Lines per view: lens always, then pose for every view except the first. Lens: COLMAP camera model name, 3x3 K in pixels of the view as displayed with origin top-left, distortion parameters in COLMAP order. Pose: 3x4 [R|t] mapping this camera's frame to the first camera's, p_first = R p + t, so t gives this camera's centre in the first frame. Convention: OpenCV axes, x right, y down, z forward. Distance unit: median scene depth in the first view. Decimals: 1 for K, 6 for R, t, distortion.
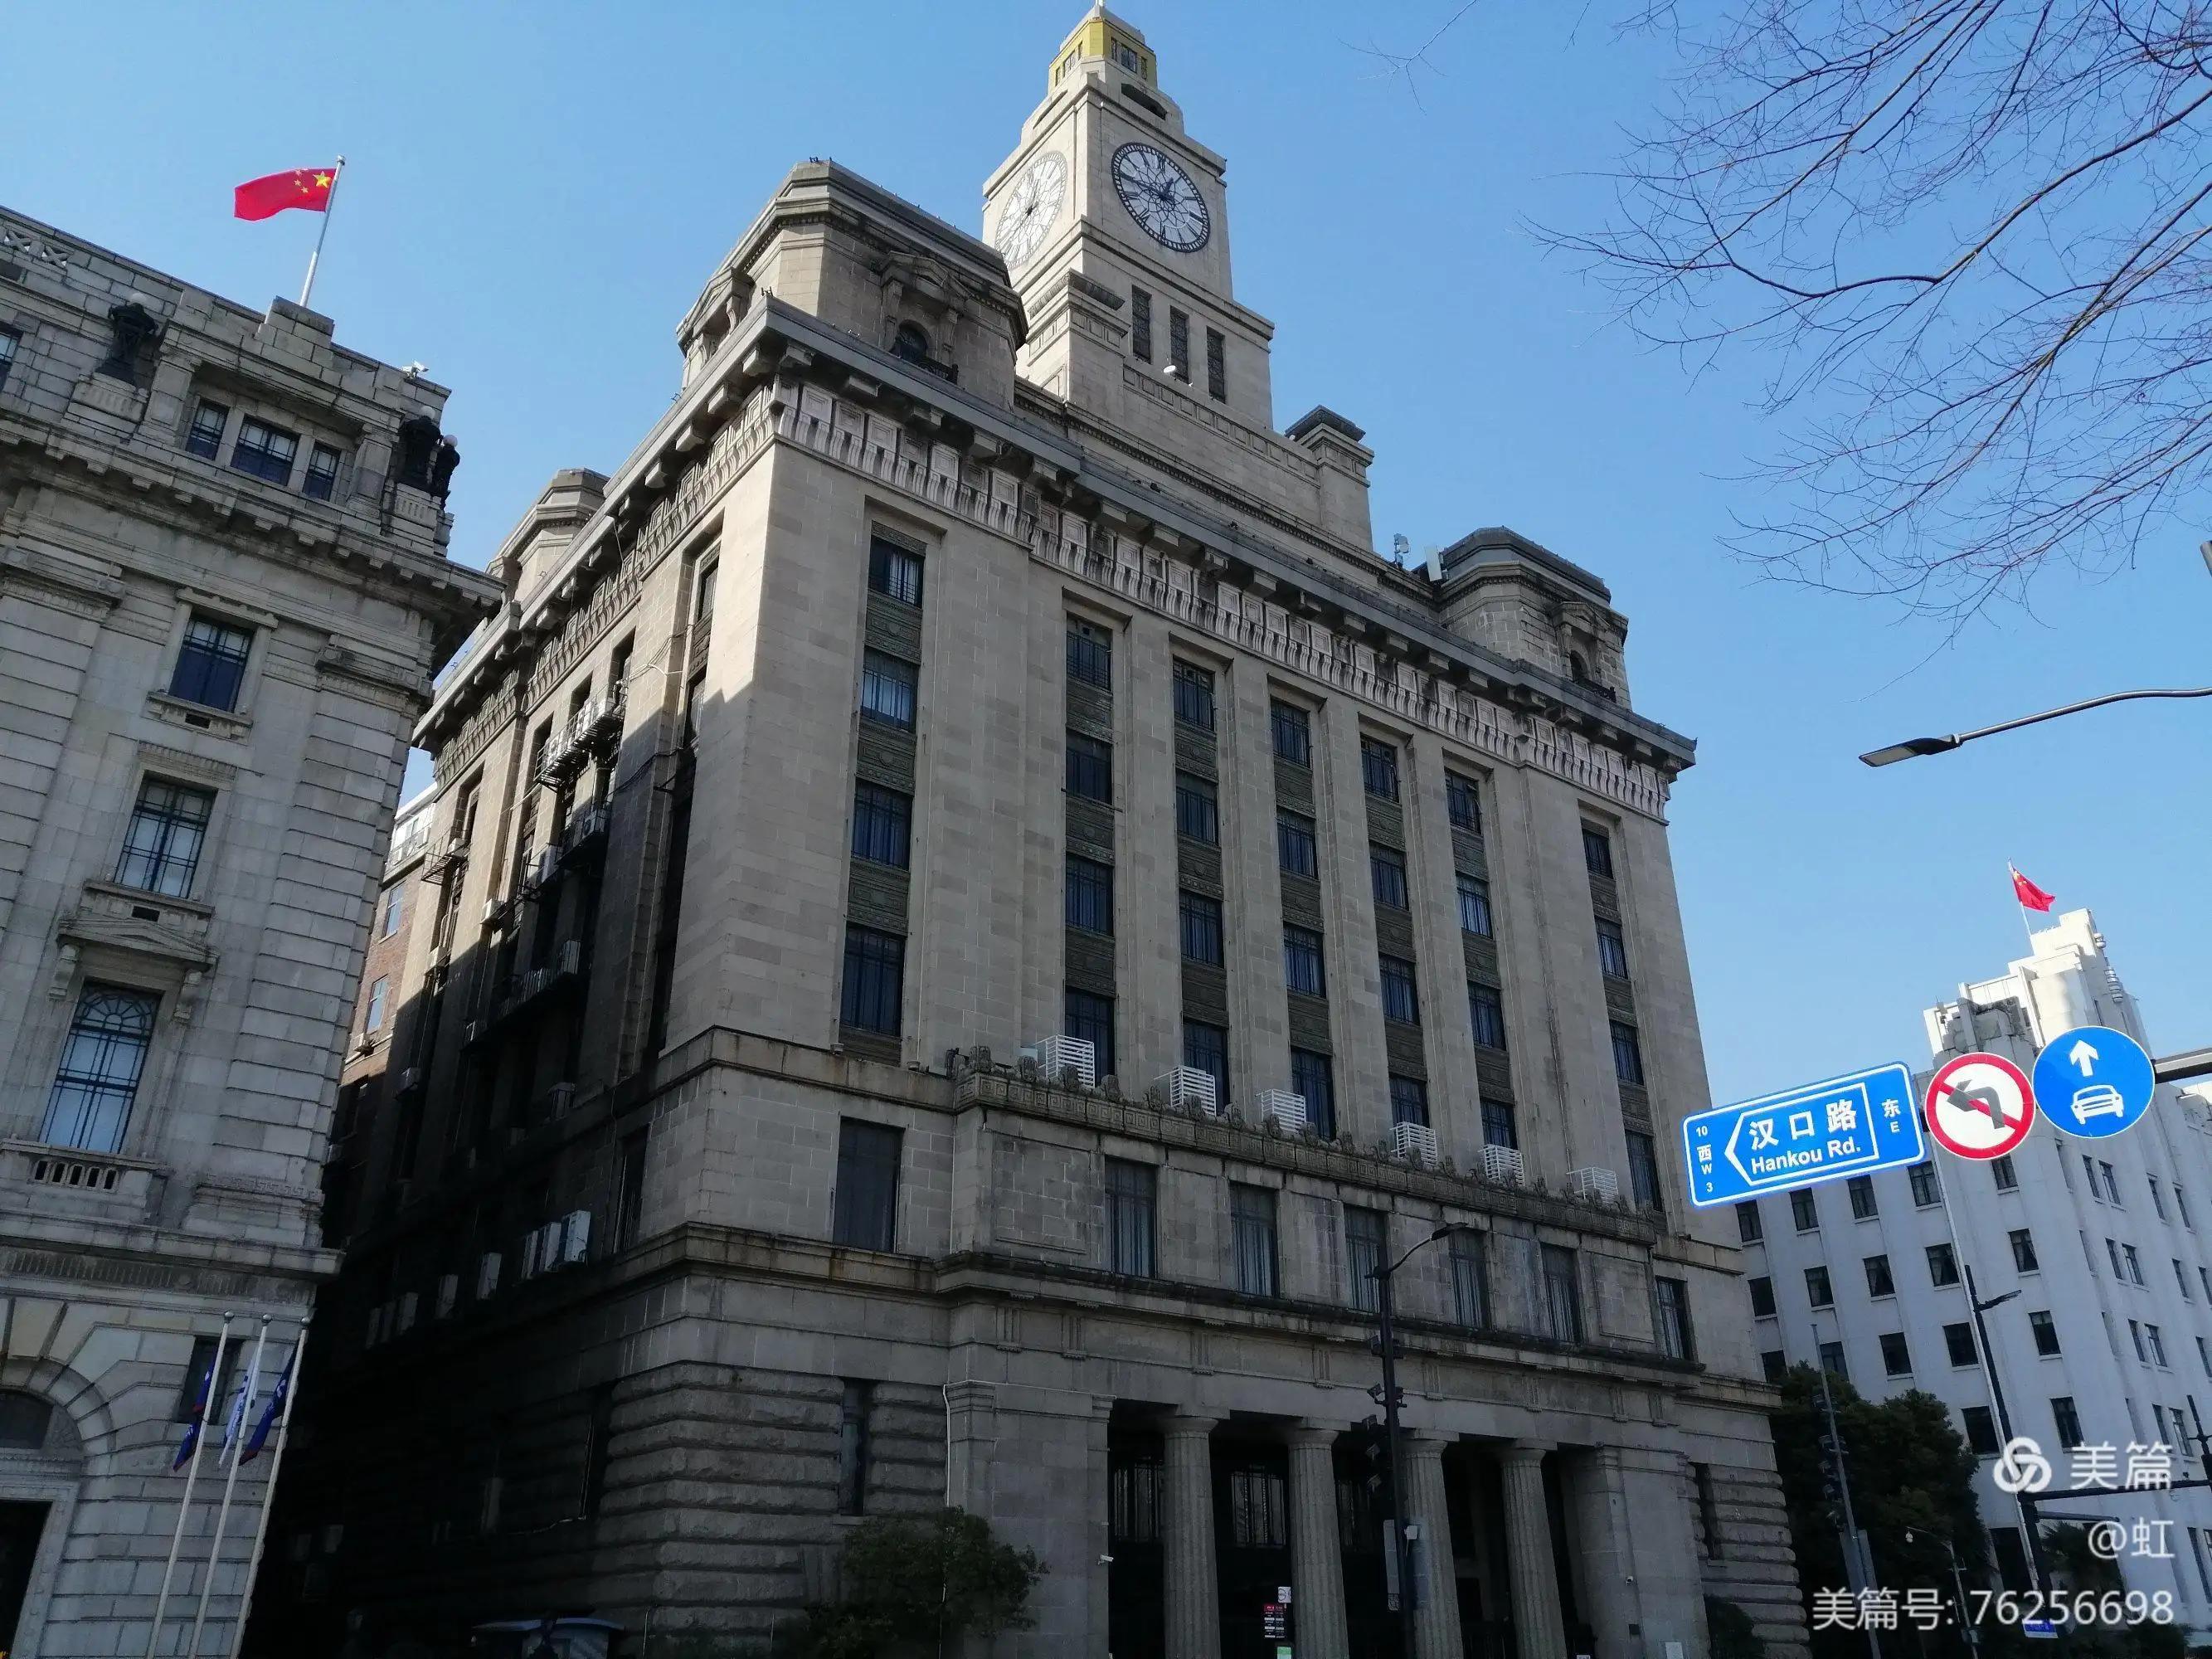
lens RADIAL K [[1668.5, 0, 1106.0], [0, 1668.5, 829.5], [0, 0, 1]] dist [0.003770, 0.005007]
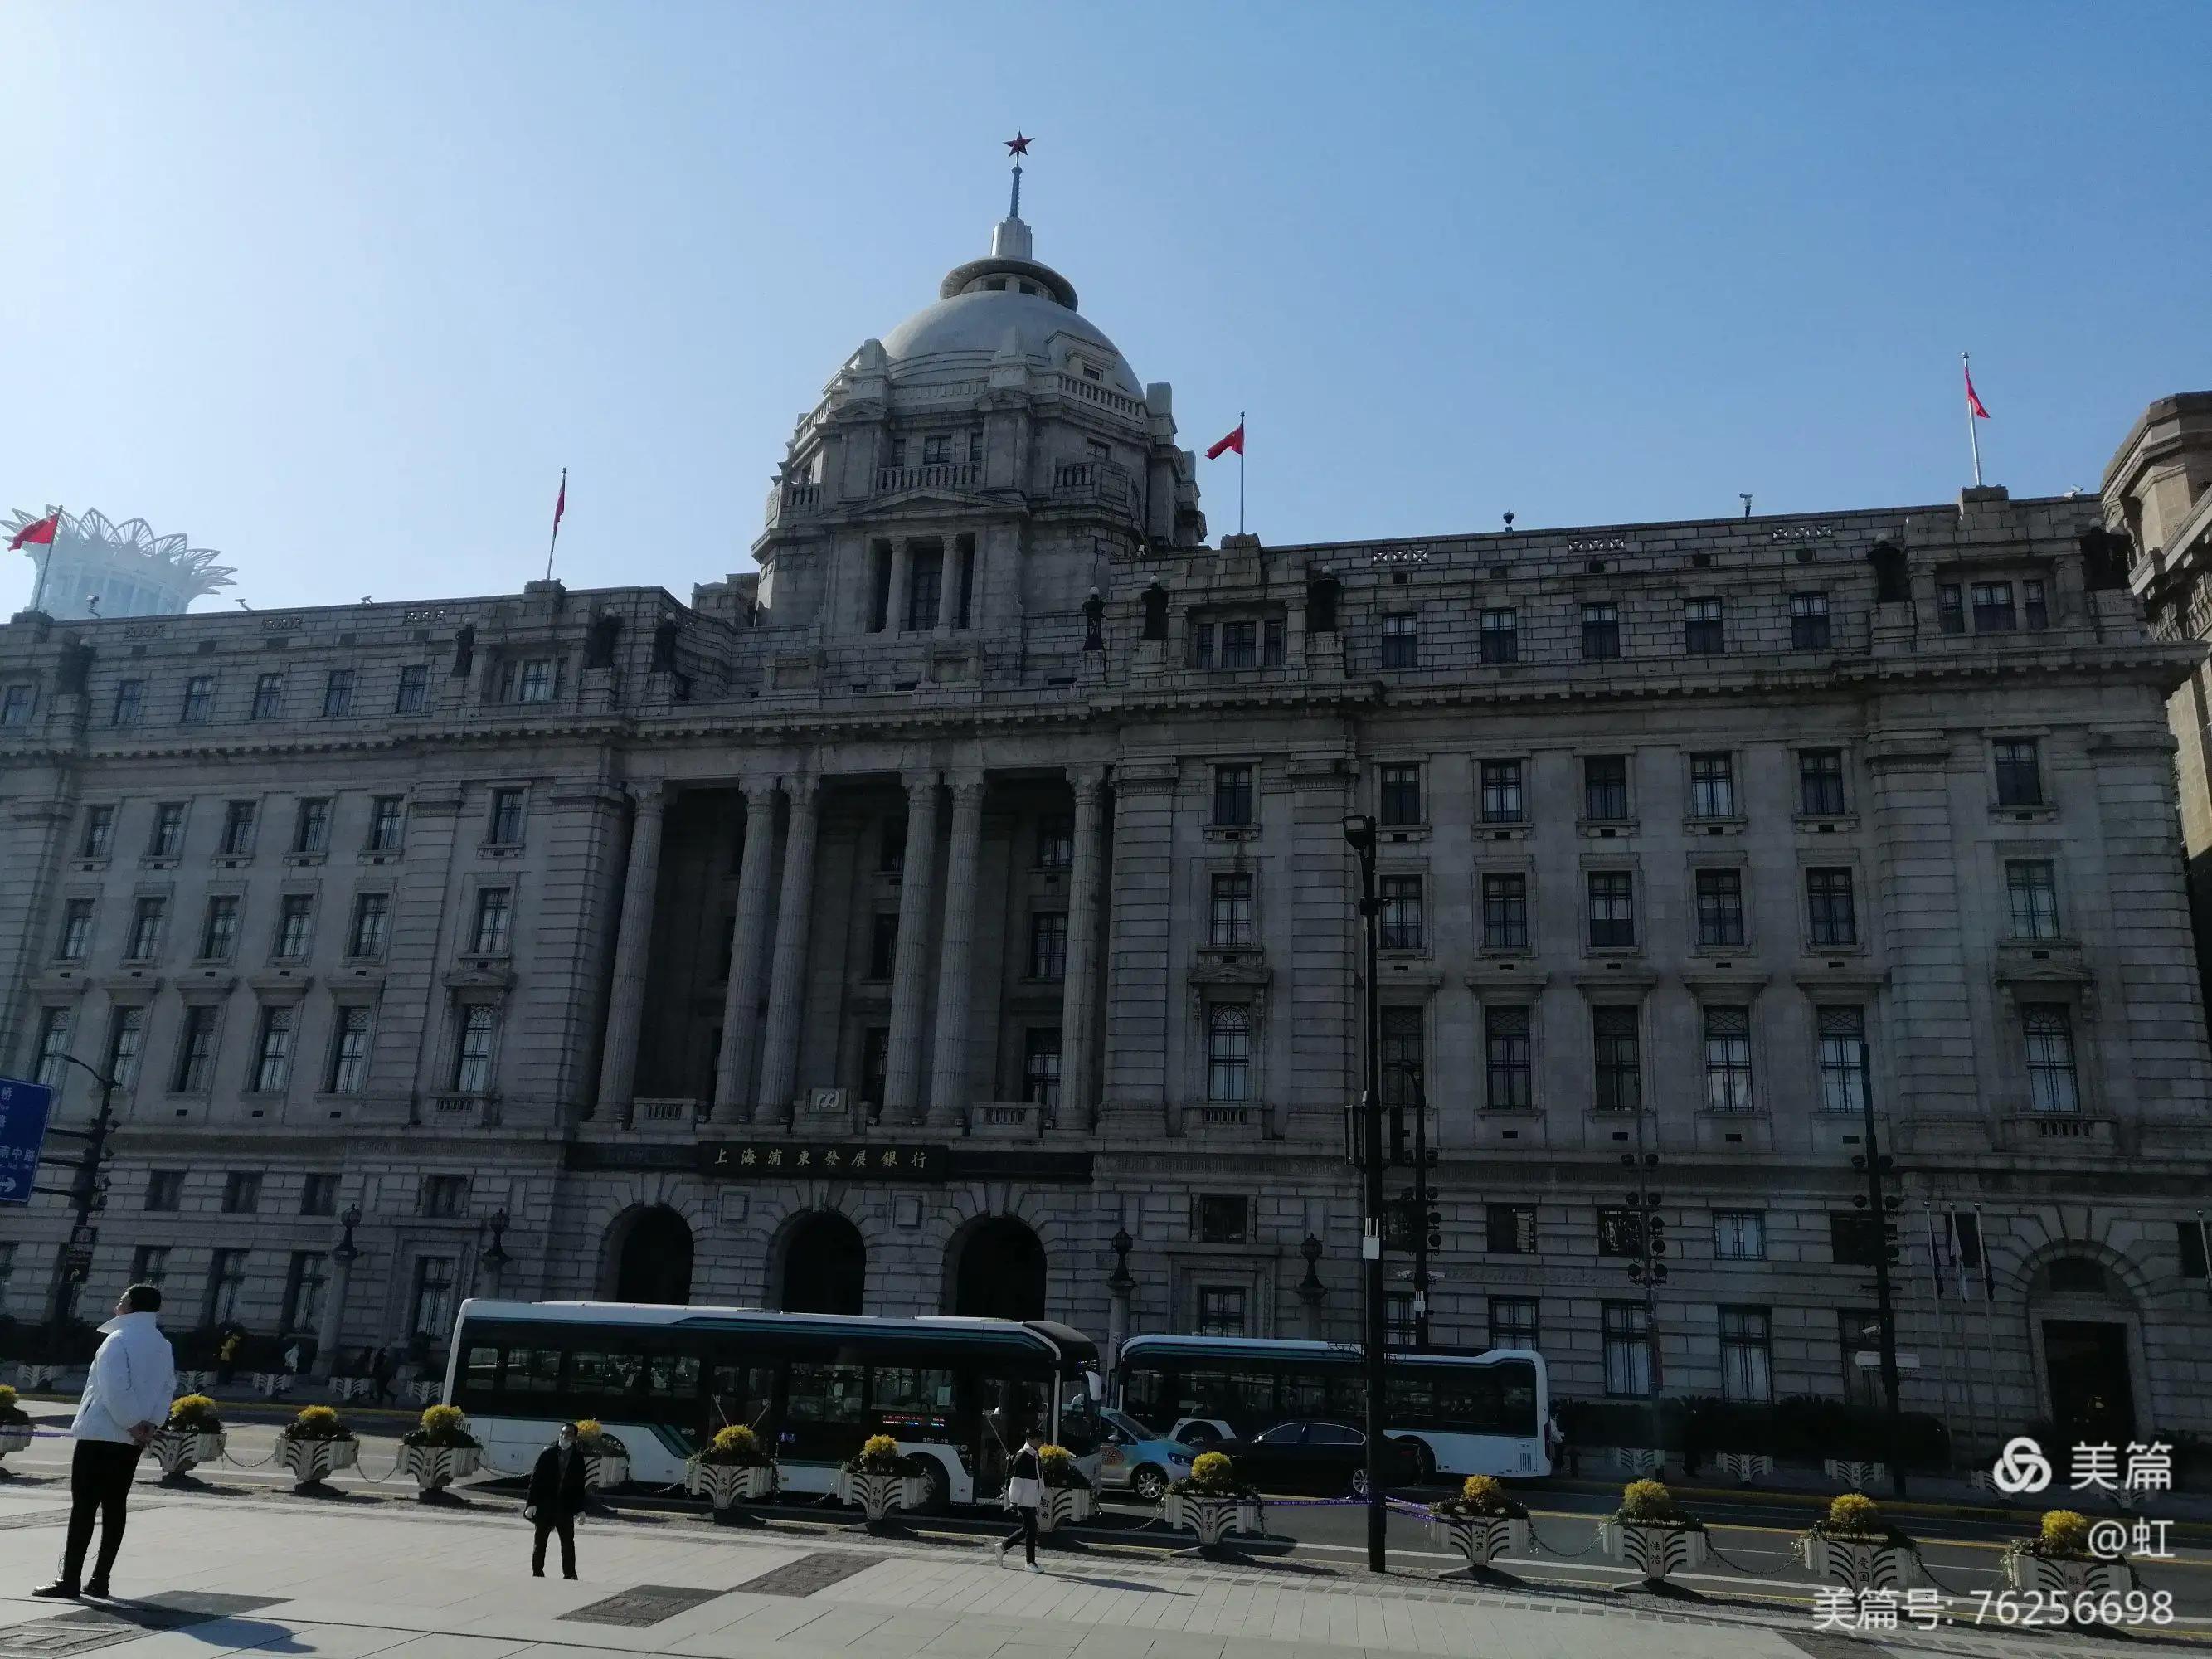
lens RADIAL K [[1782.3, 0, 1106.0], [0, 1782.3, 829.5], [0, 0, 1]] dist [0.002464, 0.016943]
pose [[0.632016, -0.192656, -0.750626, 0.125166], [0.308708, 0.951025, 0.015838, -0.319747], [0.710813, -0.241734, 0.660538, -0.609149]]
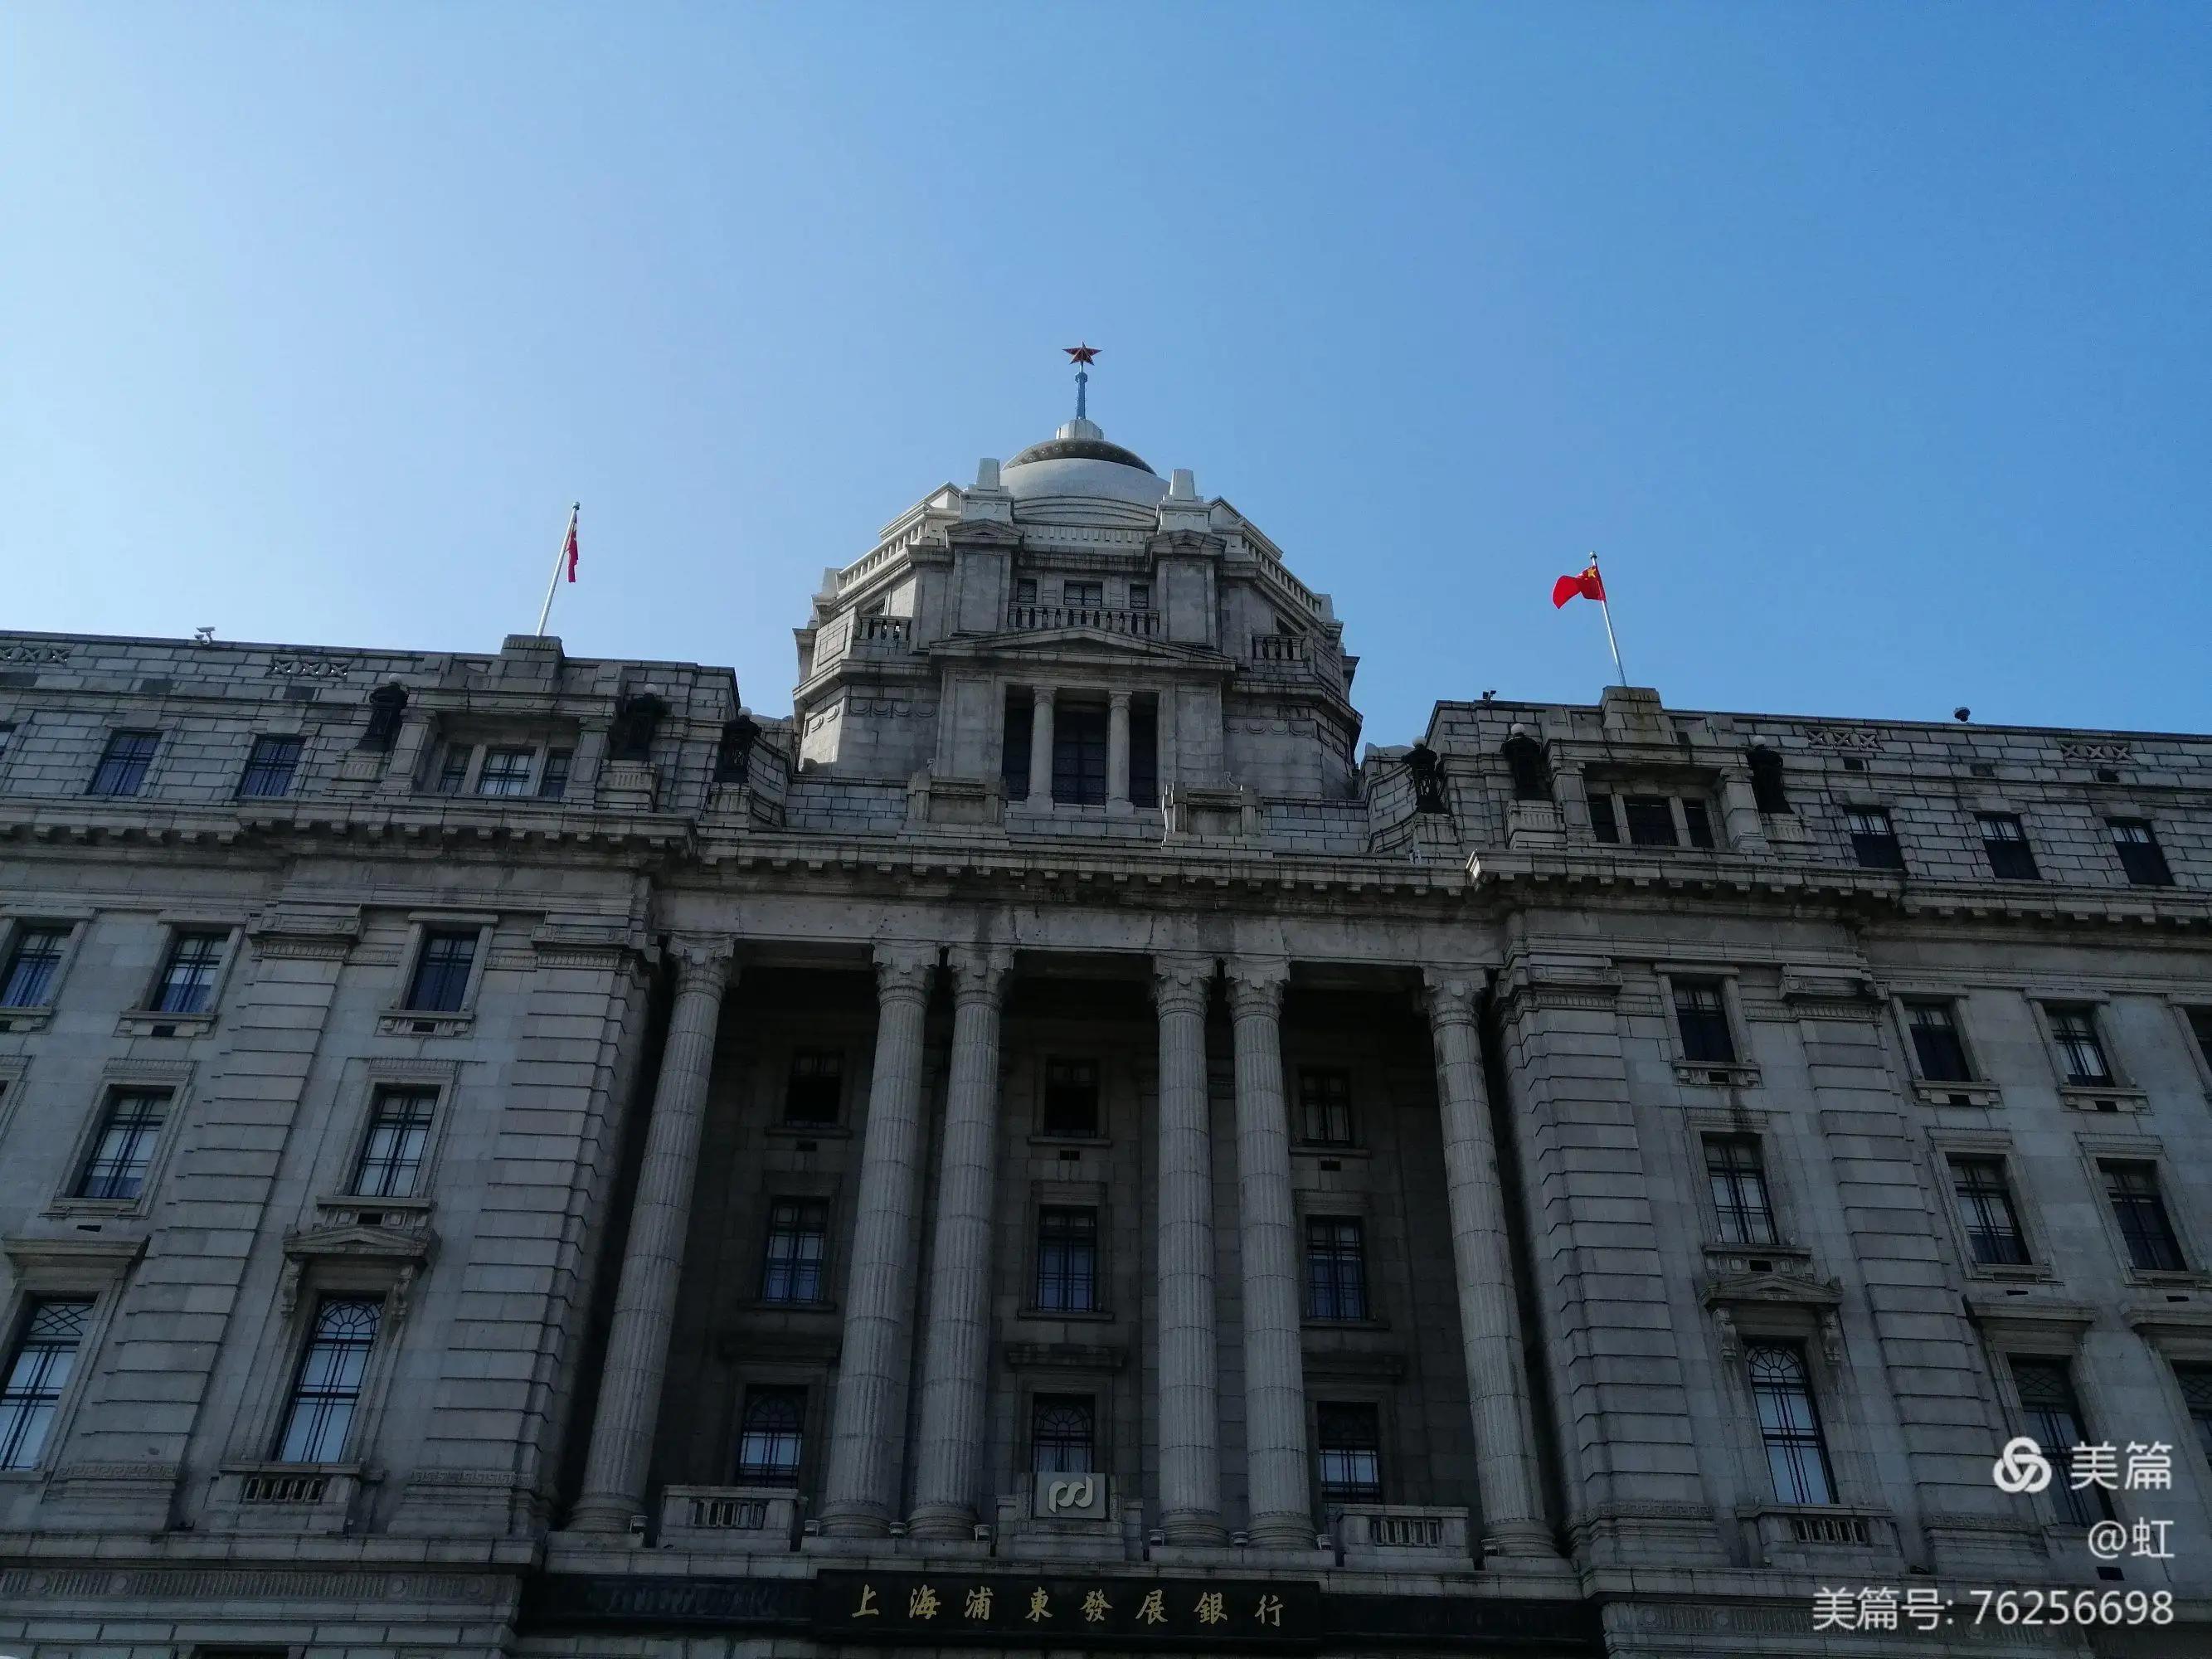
lens RADIAL K [[1724.7, 0, 1106.0], [0, 1724.7, 829.5], [0, 0, 1]] dist [0.014207, 0.007184]
pose [[0.832165, -0.317021, -0.454971, -0.838714], [0.241428, 0.945751, -0.217410, -0.254657], [0.499213, 0.071078, 0.863559, -0.522172]]
